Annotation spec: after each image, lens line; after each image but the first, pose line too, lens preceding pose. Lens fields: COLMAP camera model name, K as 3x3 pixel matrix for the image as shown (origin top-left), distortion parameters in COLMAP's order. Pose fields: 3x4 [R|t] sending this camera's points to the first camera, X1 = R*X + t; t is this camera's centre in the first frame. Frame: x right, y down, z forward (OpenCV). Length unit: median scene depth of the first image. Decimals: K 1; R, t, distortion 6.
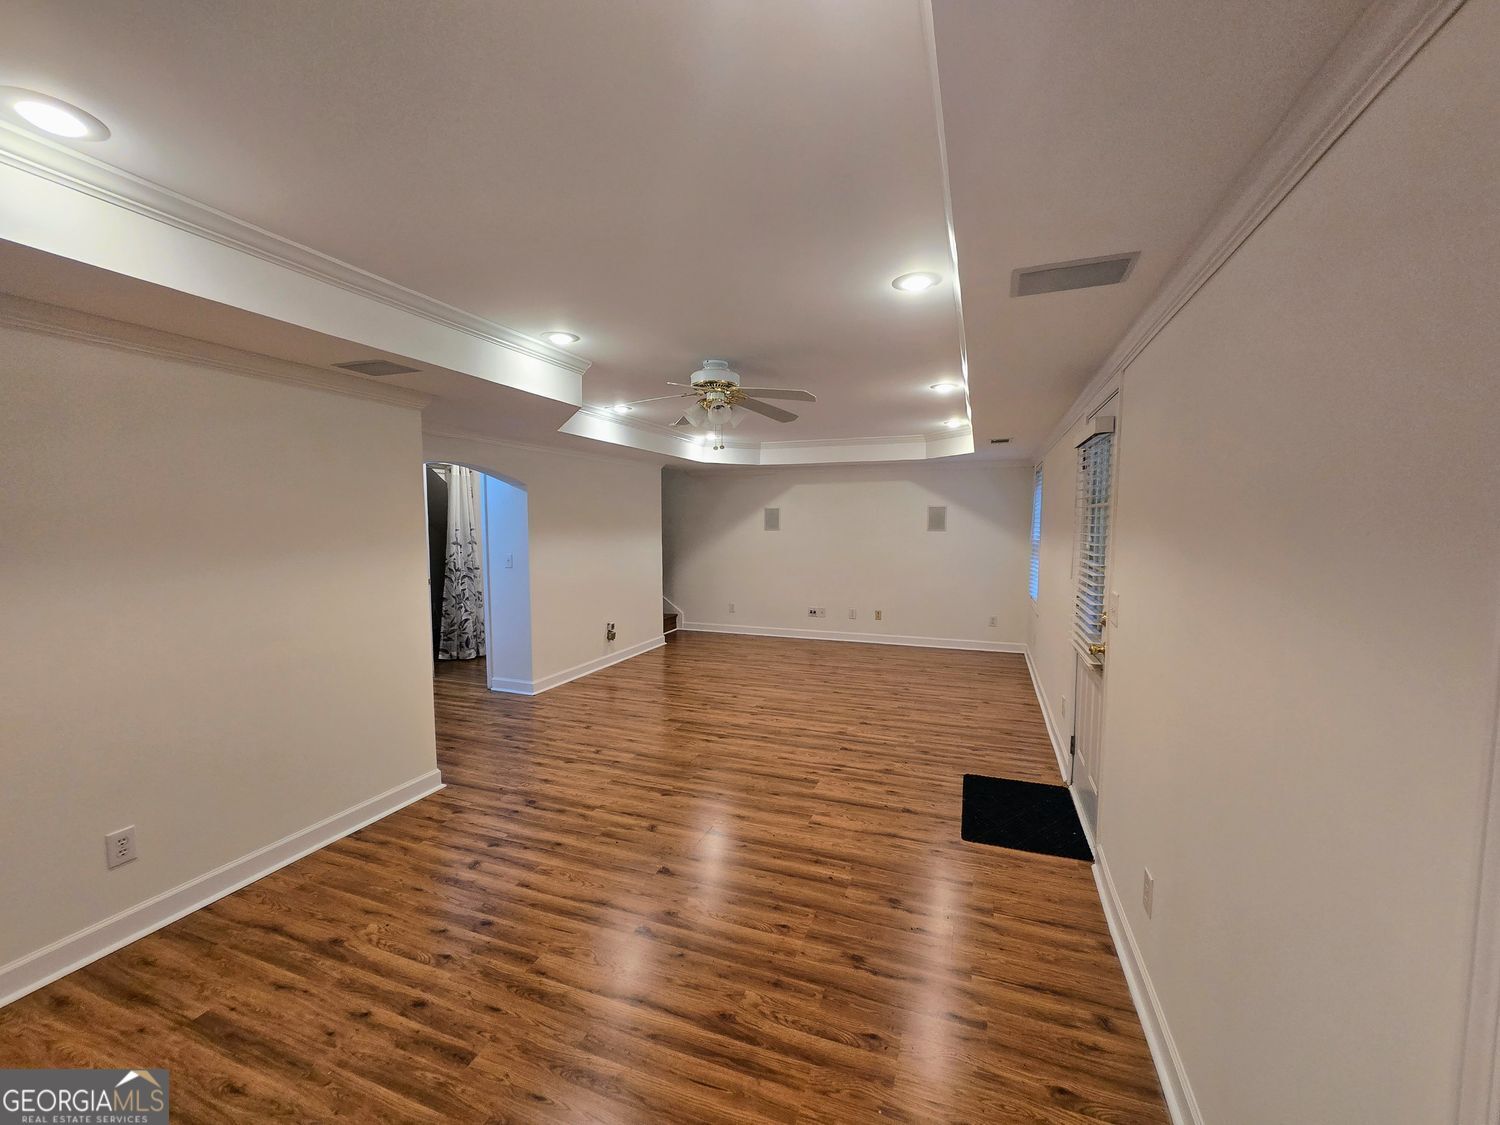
lens RADIAL K [[610.0, 0, 749.3], [0, 610.0, 563.6], [0, 0, 1]] dist [-0.010041, 0.001085]
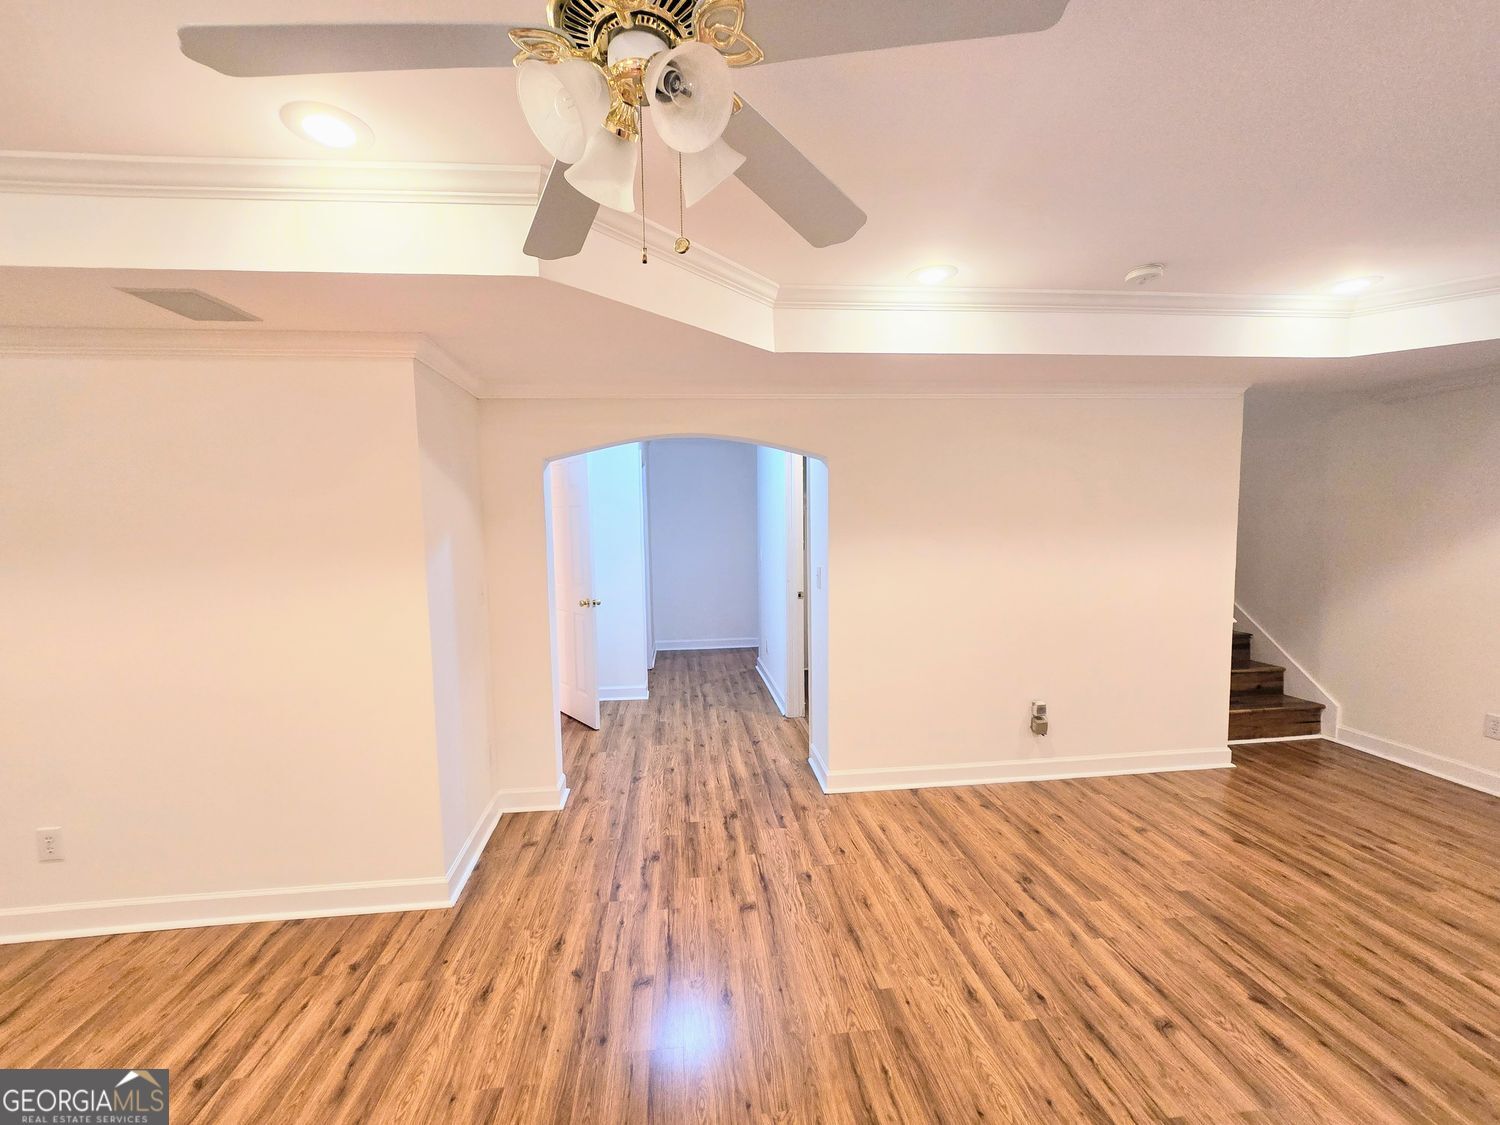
lens RADIAL K [[610.0, 0, 733.9], [0, 610.0, 596.6], [0, 0, 1]] dist [-0.010041, 0.001085]
pose [[0.444653, 0.102034, -0.889872, 0.155337], [-0.043180, 0.994777, 0.092487, -0.043885], [0.894662, -0.002700, 0.446737, 0.680422]]
